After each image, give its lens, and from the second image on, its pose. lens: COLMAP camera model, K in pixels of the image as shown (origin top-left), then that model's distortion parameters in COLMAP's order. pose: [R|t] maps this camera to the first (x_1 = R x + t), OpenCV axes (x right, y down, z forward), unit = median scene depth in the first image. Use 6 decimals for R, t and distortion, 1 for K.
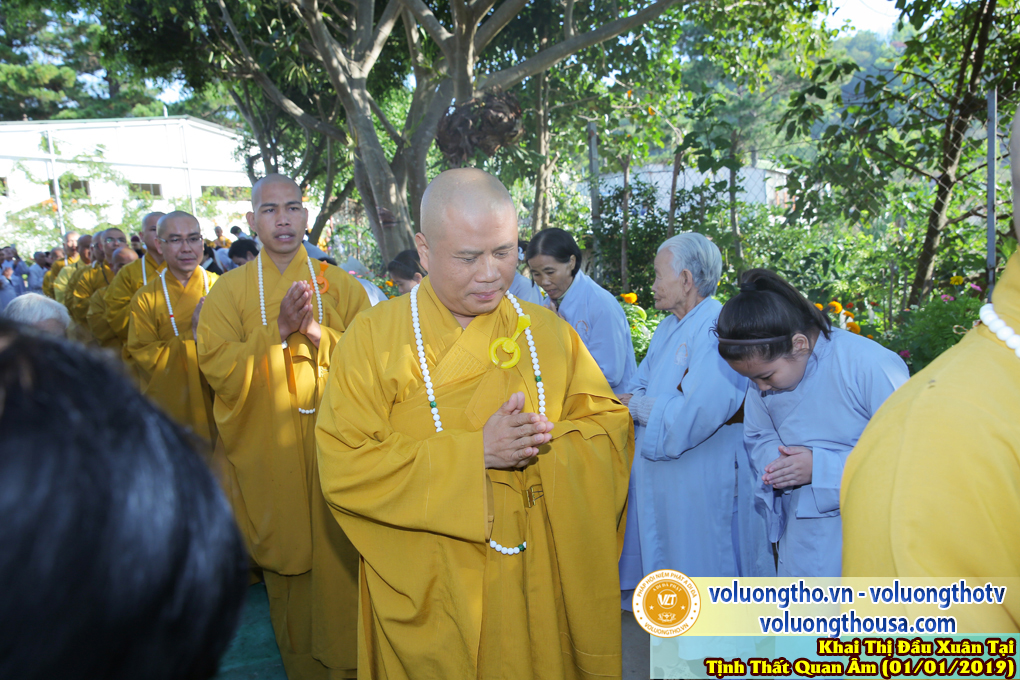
lens RADIAL K [[818.2, 0, 516.5], [0, 818.2, 342.2], [0, 0, 1]] dist [-0.078685, 0.104065]
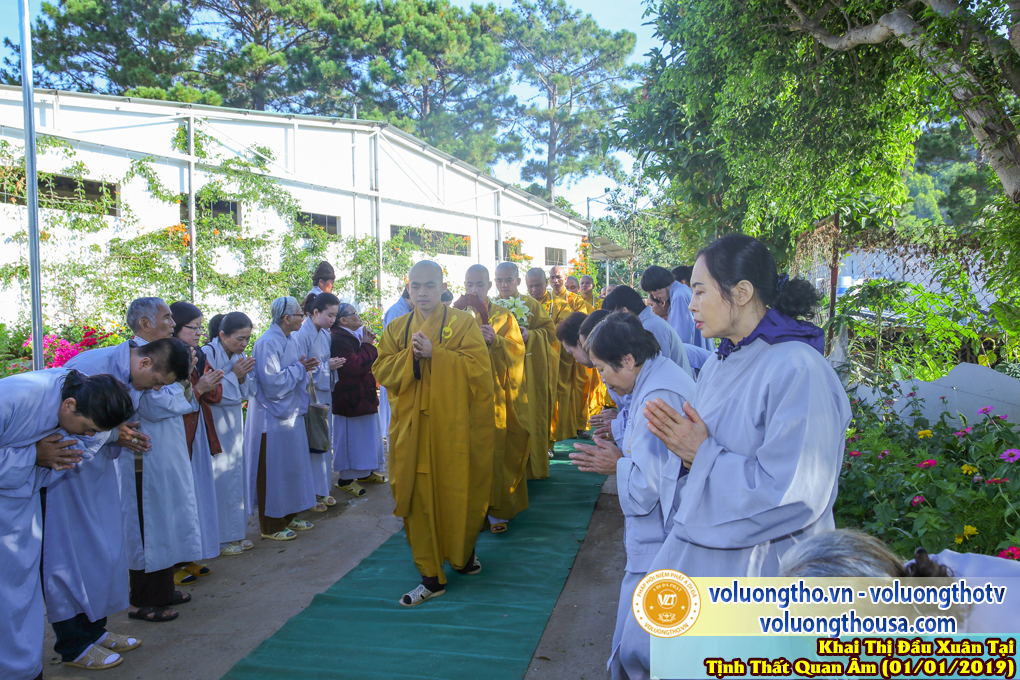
lens RADIAL K [[818.2, 0, 507.1], [0, 818.2, 332.5], [0, 0, 1]] dist [-0.078685, 0.104065]
pose [[0.991458, 0.050454, -0.120272, -0.239194], [-0.064201, 0.991483, -0.113311, -0.039695], [0.113531, 0.120065, 0.986253, 0.404925]]
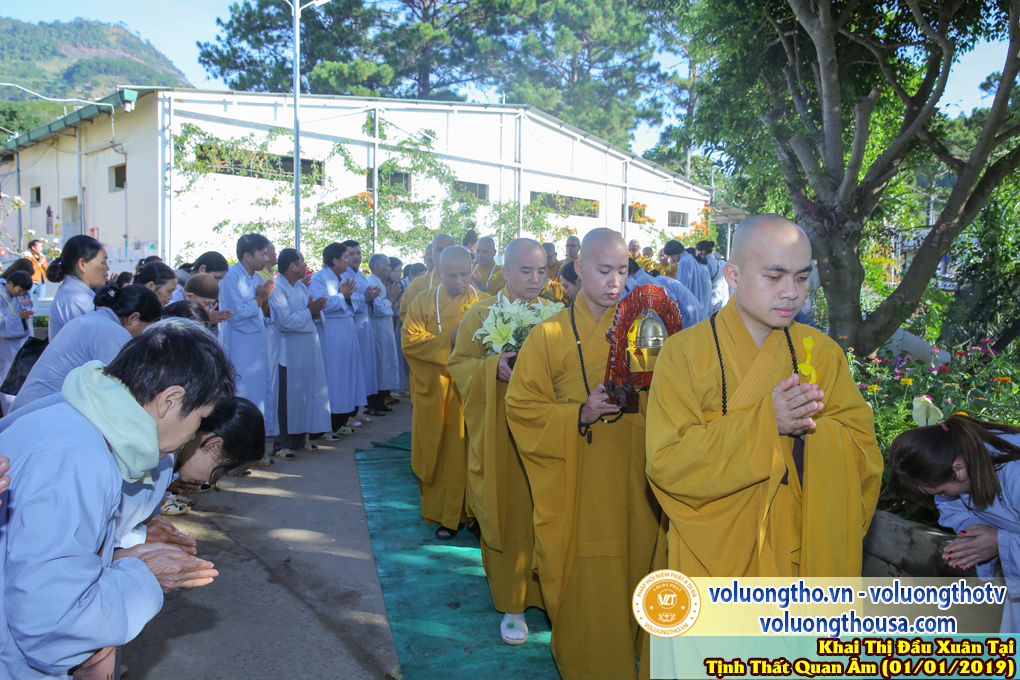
lens RADIAL K [[818.2, 0, 506.7], [0, 818.2, 337.3], [0, 0, 1]] dist [-0.078685, 0.104065]
pose [[0.949757, 0.107555, -0.293928, -0.181199], [-0.122156, 0.992004, -0.031722, -0.023584], [0.288165, 0.066034, 0.955301, 0.258050]]
